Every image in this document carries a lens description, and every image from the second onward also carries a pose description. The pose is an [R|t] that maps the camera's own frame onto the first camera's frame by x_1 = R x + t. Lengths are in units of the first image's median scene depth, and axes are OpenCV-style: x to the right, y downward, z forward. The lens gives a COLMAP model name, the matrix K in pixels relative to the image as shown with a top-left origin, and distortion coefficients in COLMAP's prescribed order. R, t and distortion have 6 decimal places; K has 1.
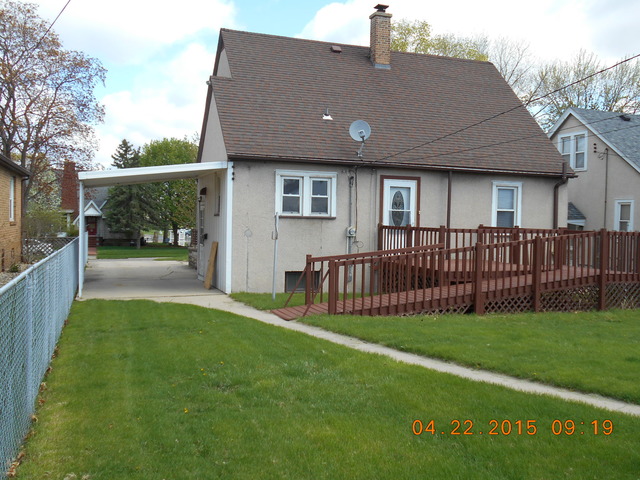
lens RADIAL K [[608.3, 0, 320.0], [0, 608.3, 240.0], [0, 0, 1]] dist [-0.052590, 0.014671]
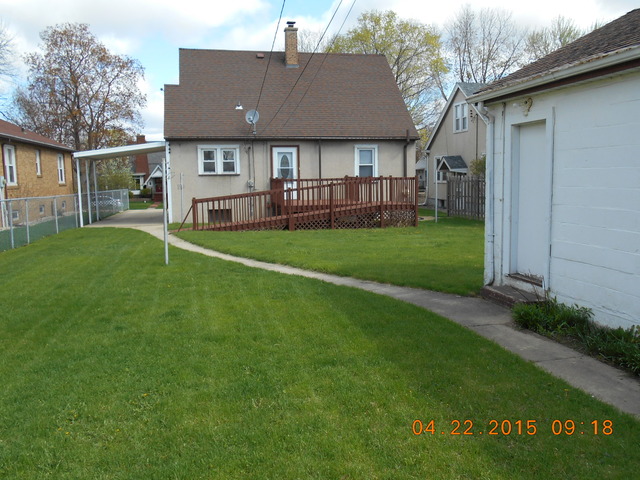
lens RADIAL K [[540.7, 0, 320.0], [0, 540.7, 240.0], [0, 0, 1]] dist [-0.038462, -0.005481]
pose [[0.990527, -0.017757, -0.136165, 0.404158], [0.029714, 0.995827, 0.086288, 0.016843], [0.134065, -0.089517, 0.986921, -0.339288]]
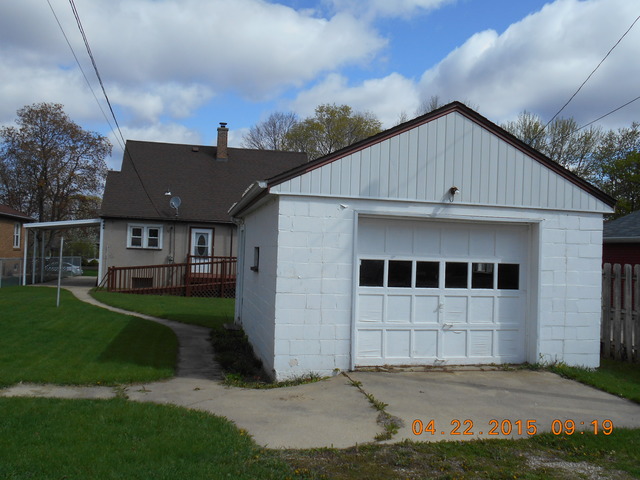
lens RADIAL K [[608.3, 0, 320.0], [0, 608.3, 240.0], [0, 0, 1]] dist [-0.052590, 0.014671]
pose [[0.989711, 0.016524, -0.142126, 0.742277], [-0.024713, 0.998122, -0.056047, 0.025232], [0.140933, 0.058982, 0.988261, -0.727841]]
